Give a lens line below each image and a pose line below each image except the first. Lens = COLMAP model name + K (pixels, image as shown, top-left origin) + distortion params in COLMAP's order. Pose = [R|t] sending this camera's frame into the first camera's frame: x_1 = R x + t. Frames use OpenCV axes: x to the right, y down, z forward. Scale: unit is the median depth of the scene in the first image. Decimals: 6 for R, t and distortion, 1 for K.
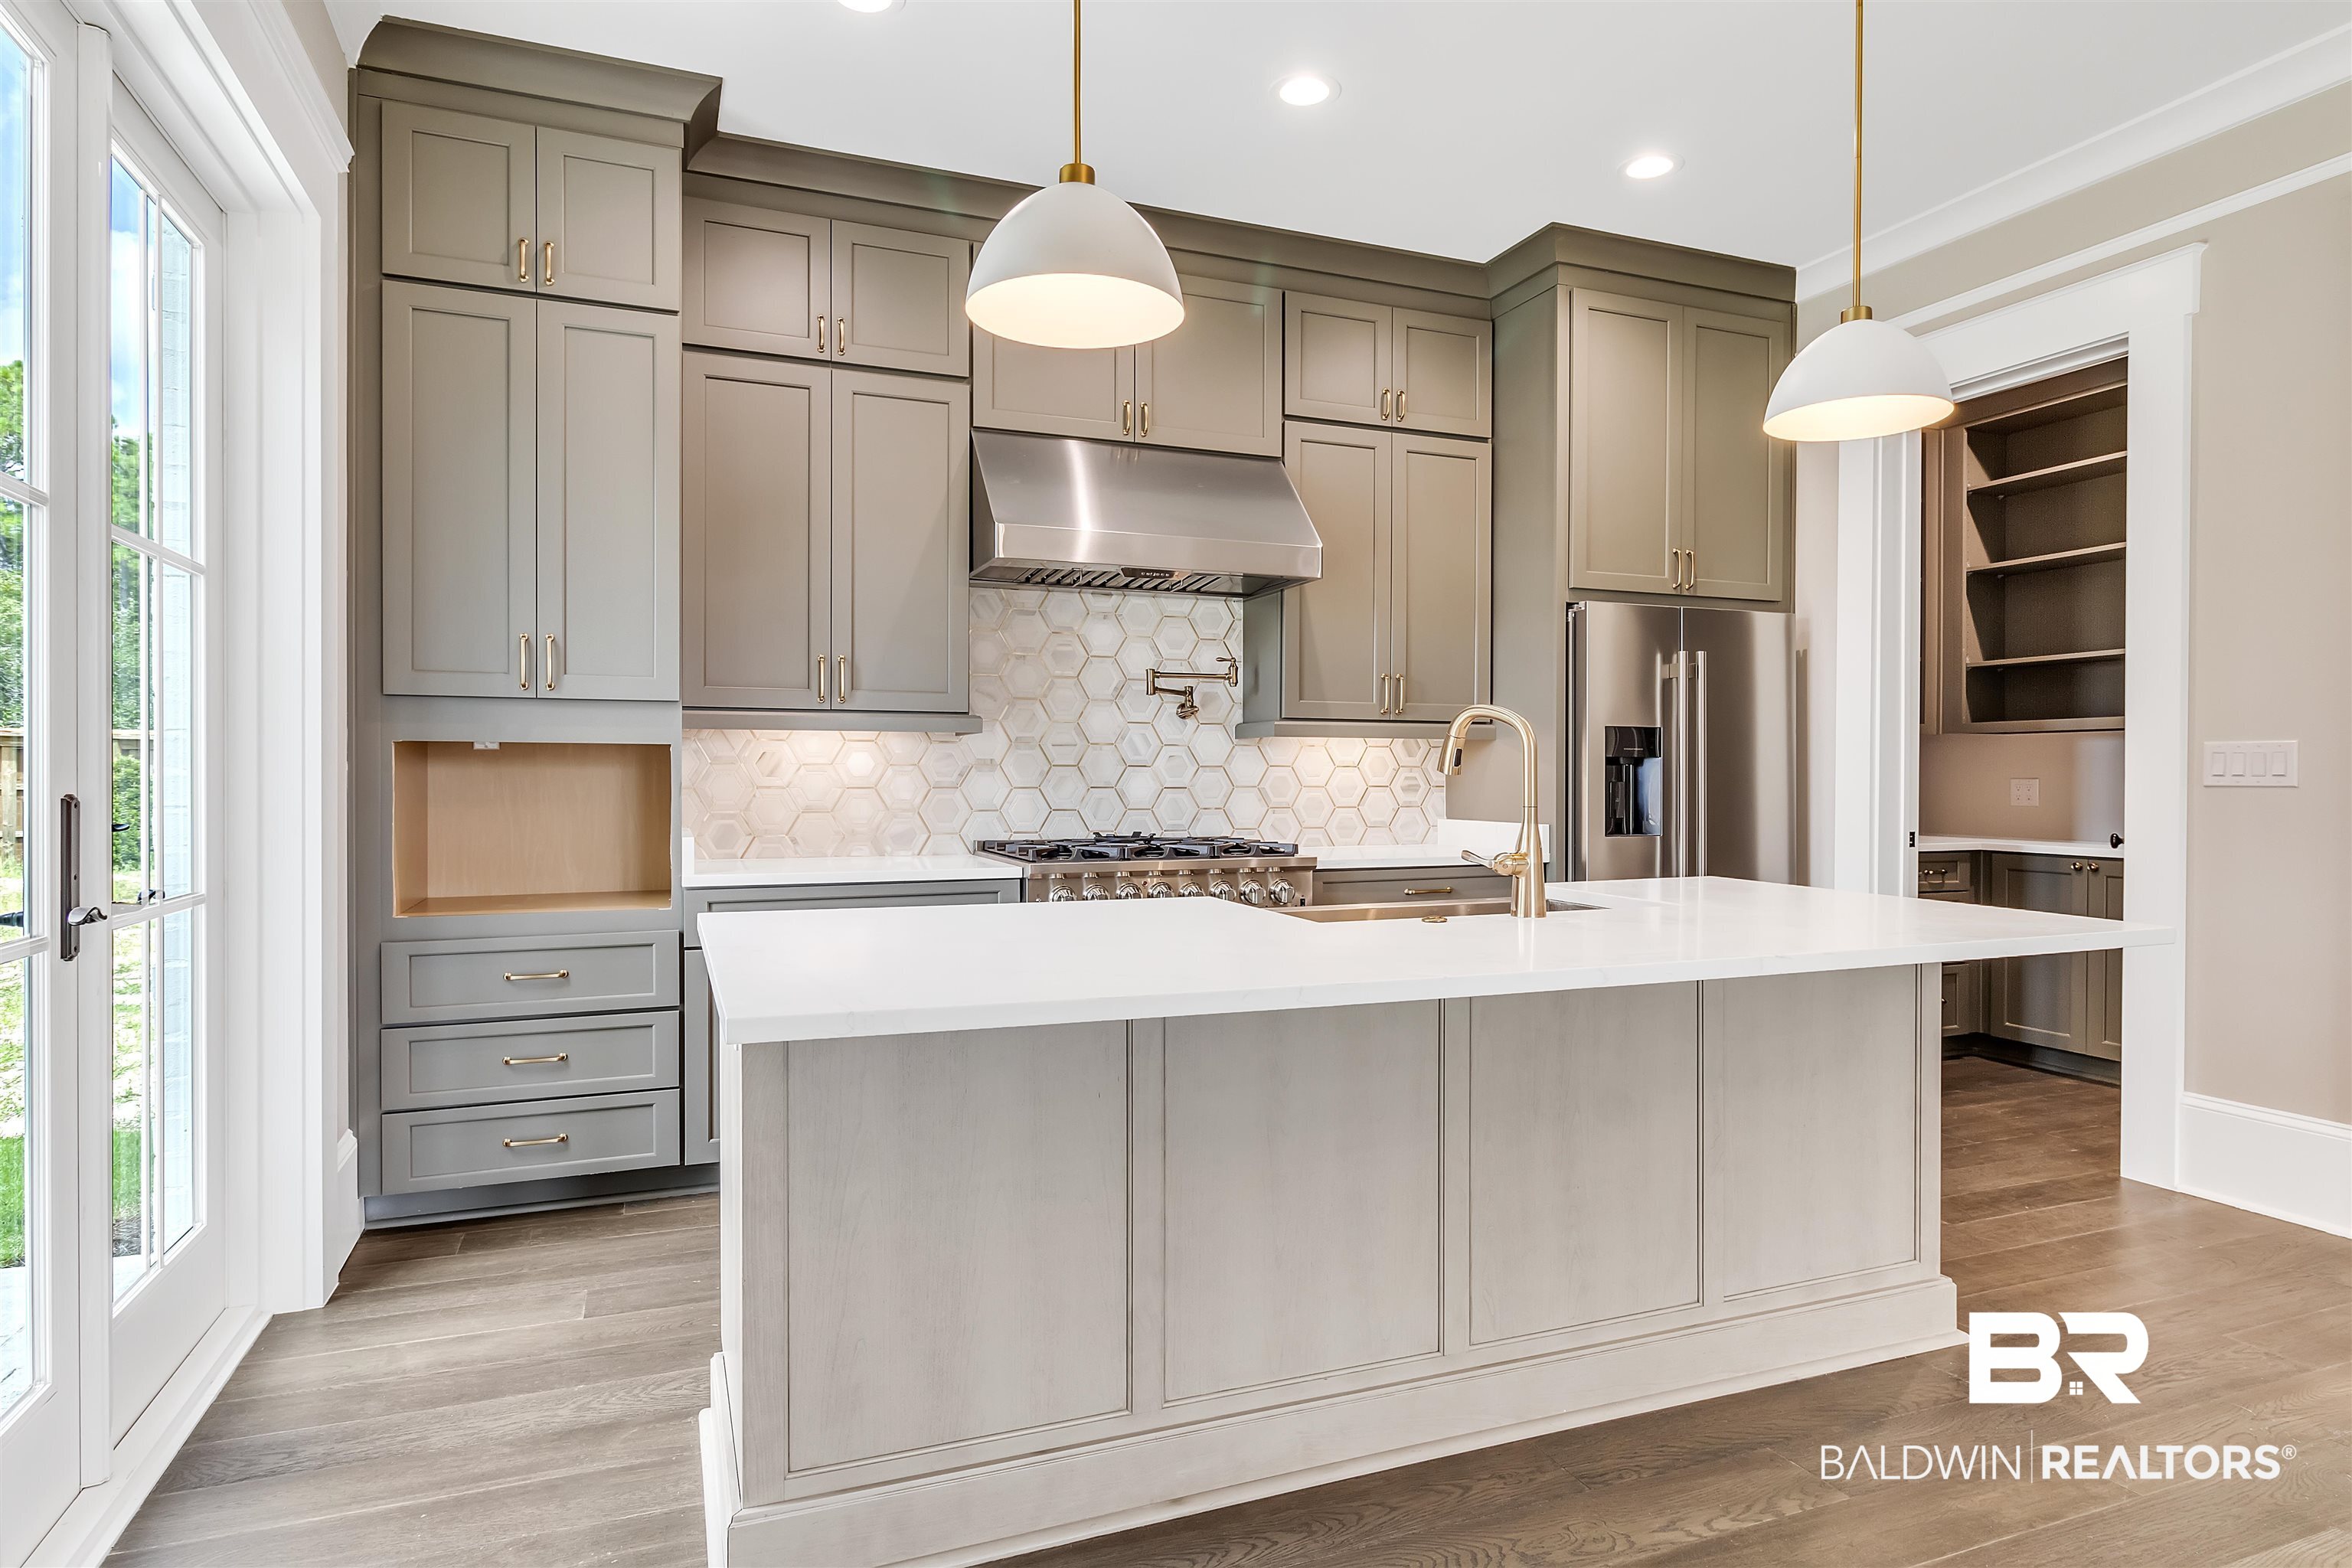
lens RADIAL K [[1297.5, 0, 1166.4], [0, 1297.5, 780.2], [0, 0, 1]] dist [0.001719, 0.000240]
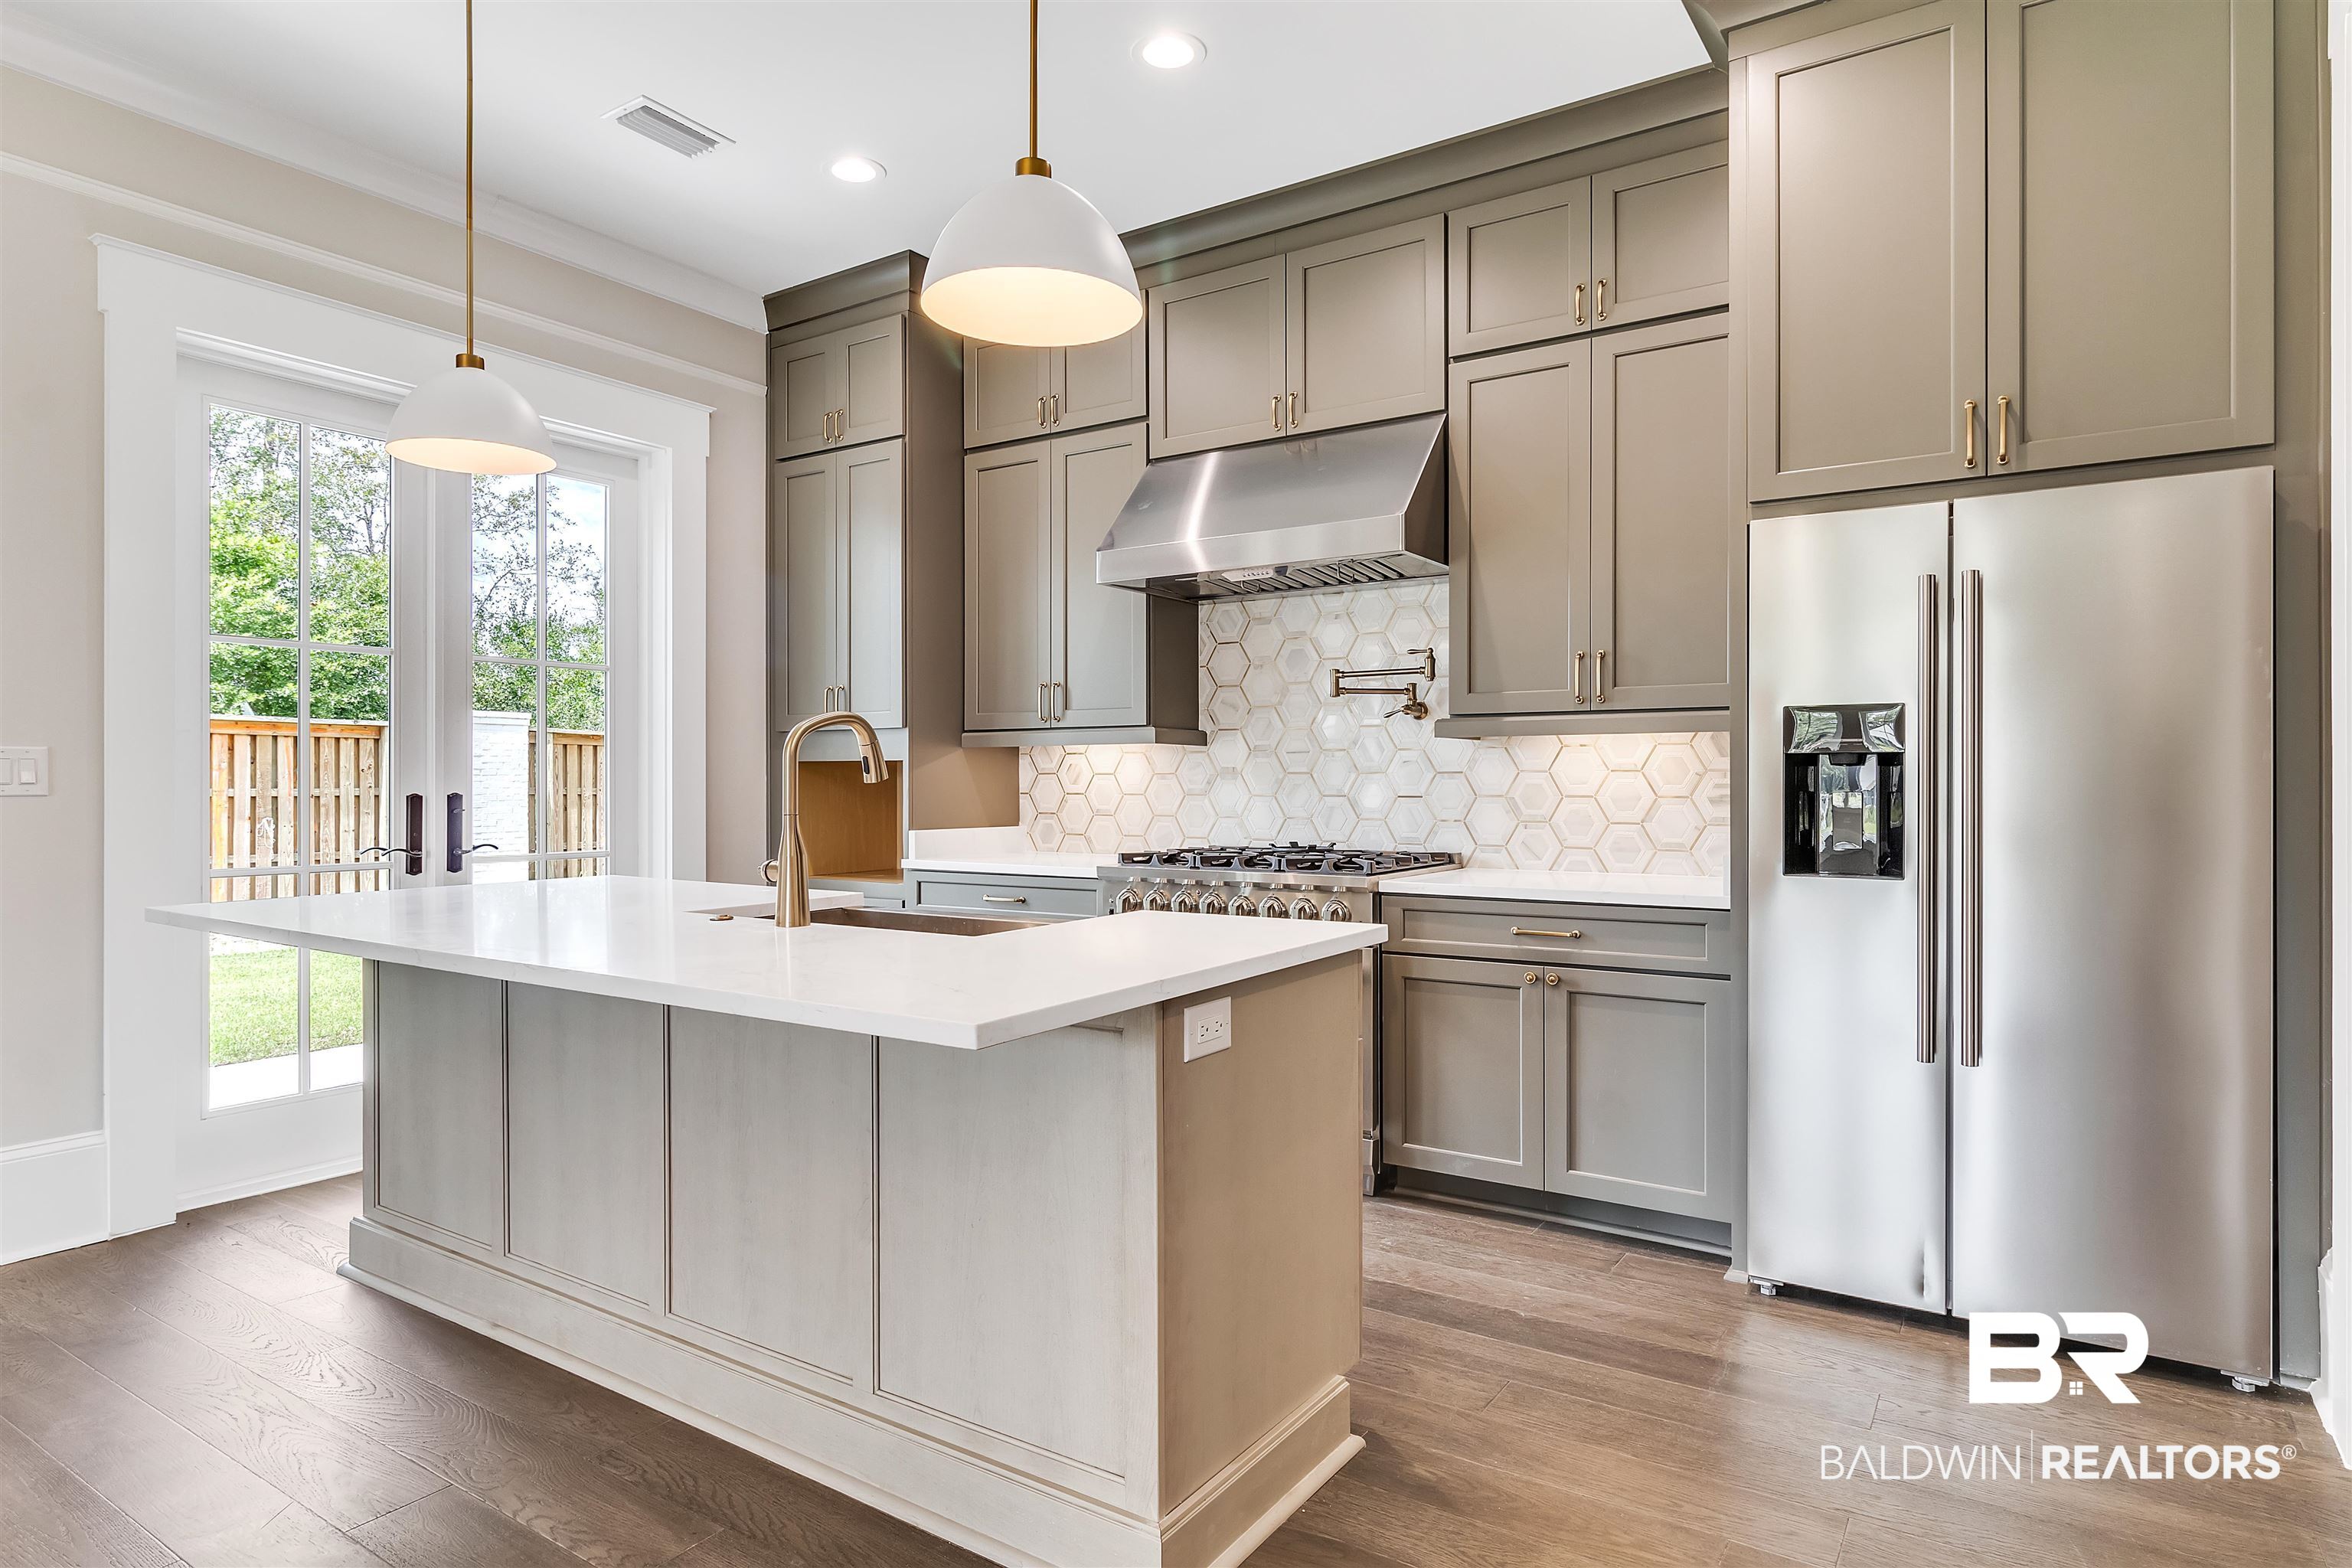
lens RADIAL K [[1297.5, 0, 1166.5], [0, 1297.5, 785.5], [0, 0, 1]] dist [0.001719, 0.000240]
pose [[0.570688, -0.000280, -0.821167, 0.677550], [-0.001287, 0.999998, -0.001235, -0.000543], [0.821166, 0.001761, 0.570687, 0.362362]]
